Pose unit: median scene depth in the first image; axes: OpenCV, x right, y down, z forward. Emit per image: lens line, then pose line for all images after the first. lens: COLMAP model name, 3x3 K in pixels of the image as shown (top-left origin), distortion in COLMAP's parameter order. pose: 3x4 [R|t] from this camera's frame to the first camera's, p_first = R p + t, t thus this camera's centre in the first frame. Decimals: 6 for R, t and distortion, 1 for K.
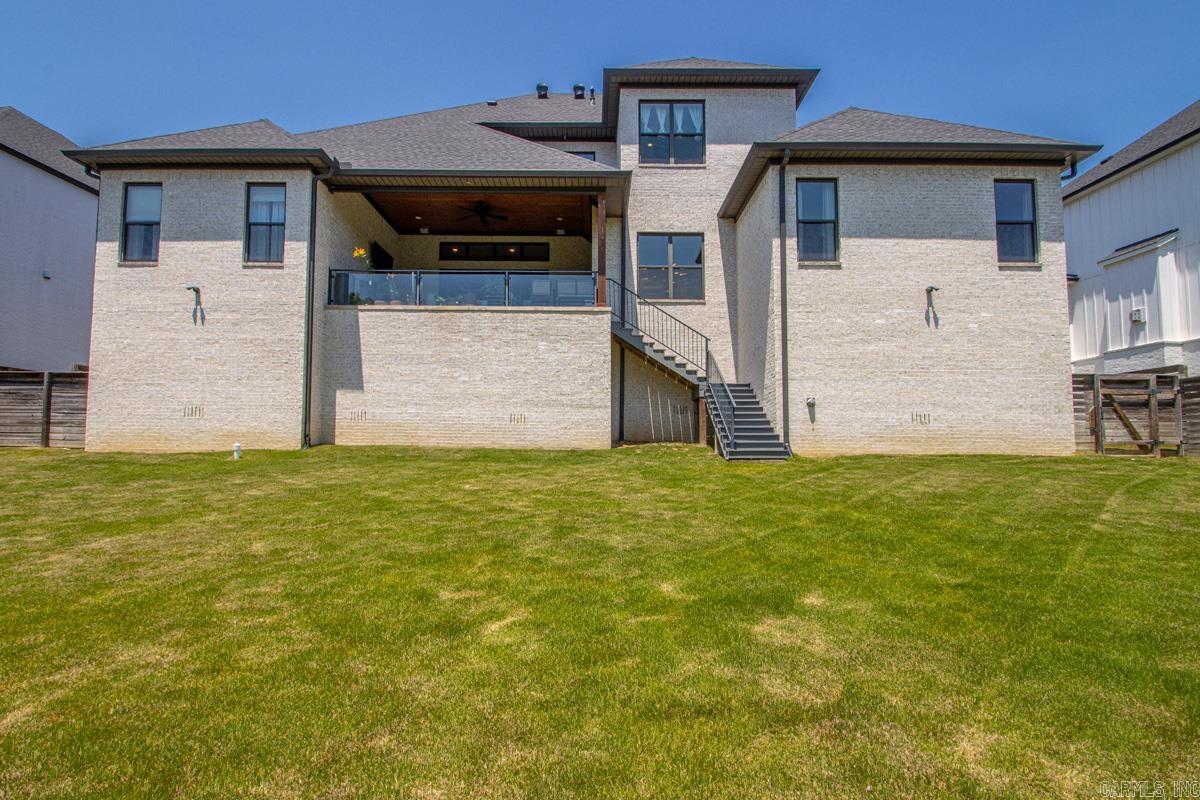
lens RADIAL K [[560.9, 0, 598.2], [0, 560.9, 298.3], [0, 0, 1]] dist [-0.000367, -0.000574]
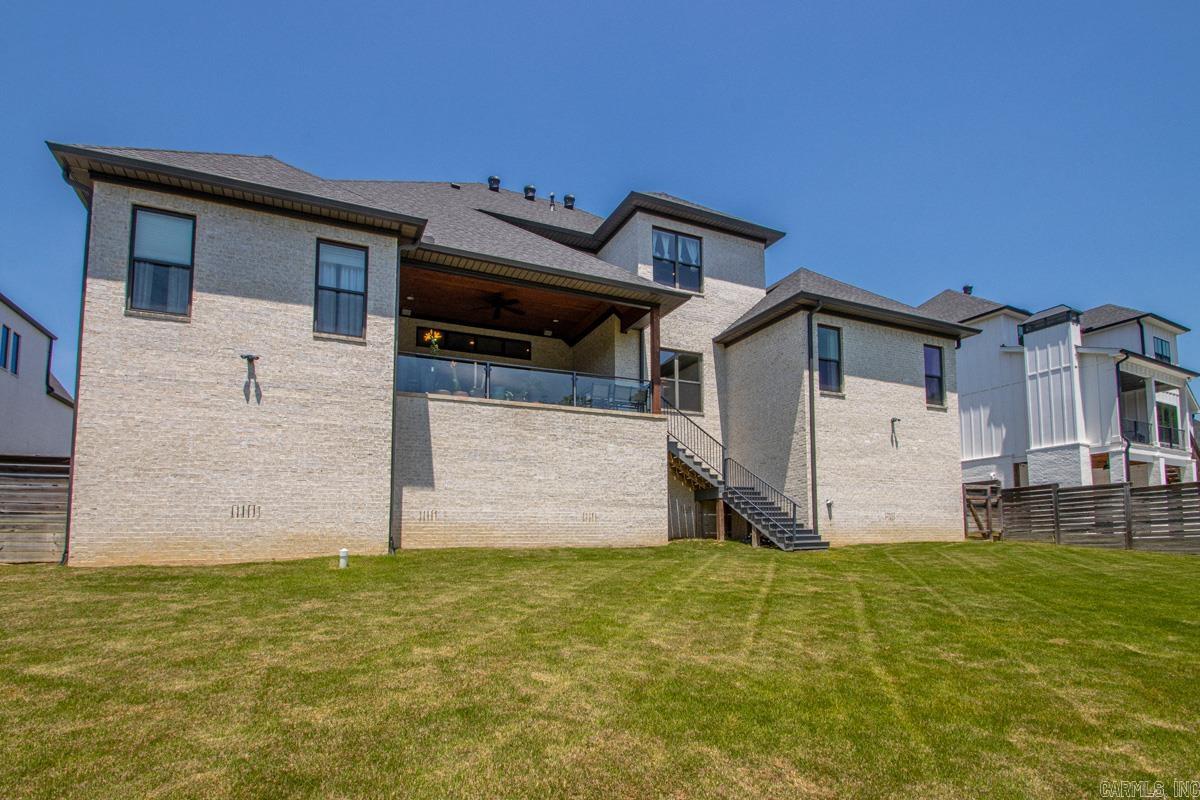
lens RADIAL K [[566.1, 0, 580.7], [0, 566.1, 384.6], [0, 0, 1]] dist [0.001613, -0.000261]
pose [[0.906716, 0.091488, 0.411698, -0.611374], [-0.082160, 0.995802, -0.040340, 0.015222], [-0.413661, 0.002752, 0.910427, 0.064475]]
